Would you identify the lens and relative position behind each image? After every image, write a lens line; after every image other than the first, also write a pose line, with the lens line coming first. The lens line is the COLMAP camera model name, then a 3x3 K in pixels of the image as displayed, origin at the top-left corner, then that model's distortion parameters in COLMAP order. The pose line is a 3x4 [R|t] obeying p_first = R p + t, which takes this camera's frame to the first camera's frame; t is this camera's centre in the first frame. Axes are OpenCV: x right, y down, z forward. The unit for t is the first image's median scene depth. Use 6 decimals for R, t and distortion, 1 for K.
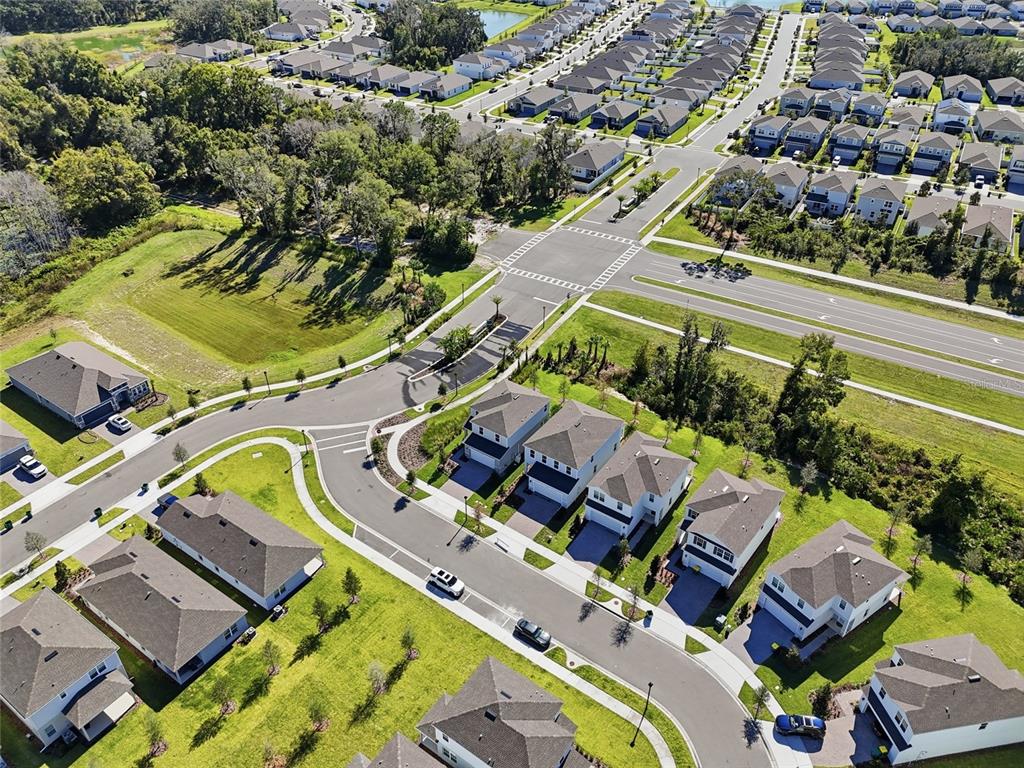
lens RADIAL K [[753.0, 0, 512.0], [0, 753.0, 384.0], [0, 0, 1]] dist [0.035104, -0.006534]
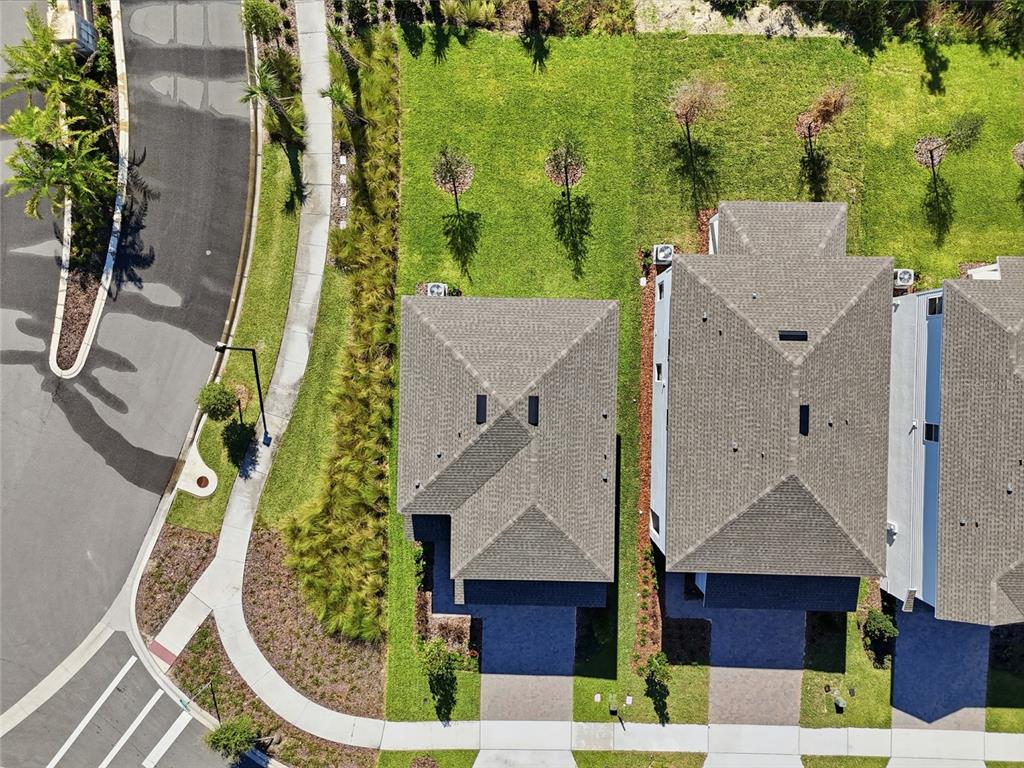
lens RADIAL K [[753.0, 0, 512.0], [0, 753.0, 384.0], [0, 0, 1]] dist [0.035104, -0.006534]
pose [[0.828314, -0.560086, -0.014089, 0.007585], [0.331850, 0.470202, 0.817793, -0.197668], [-0.451410, -0.682065, 0.575340, 0.815079]]
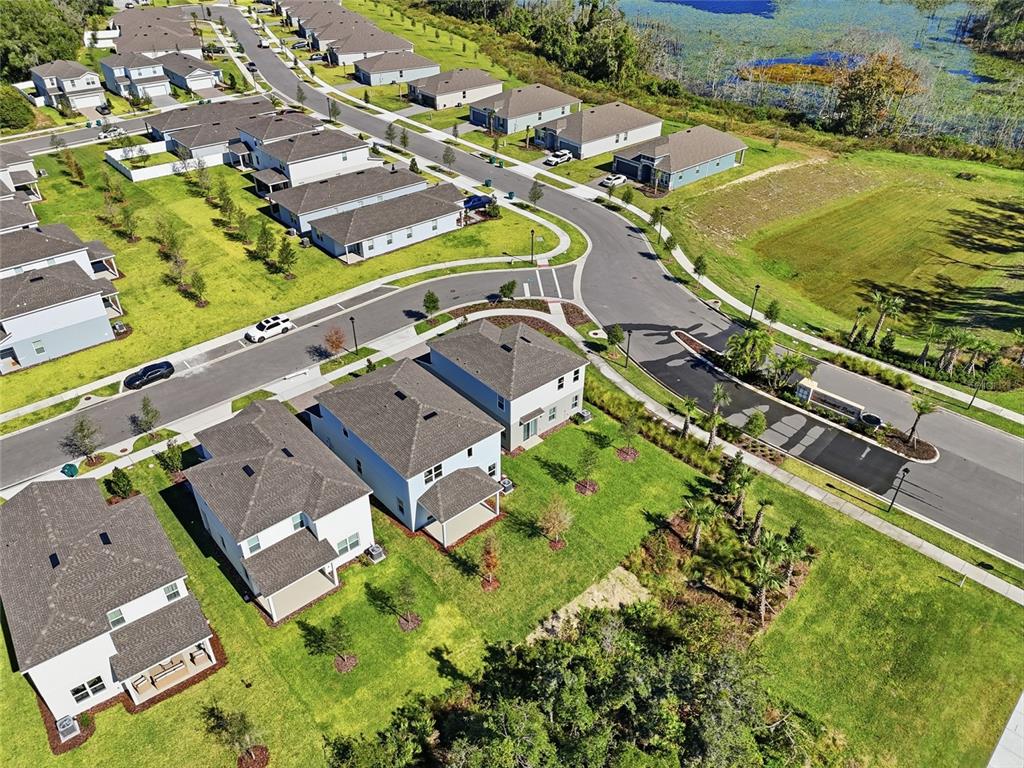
lens RADIAL K [[753.0, 0, 512.0], [0, 753.0, 384.0], [0, 0, 1]] dist [0.035104, -0.006534]
pose [[-0.241652, 0.547536, -0.801130, 0.459231], [-0.565391, 0.591529, 0.574827, -0.285252], [0.788630, 0.591860, 0.166628, 0.879570]]
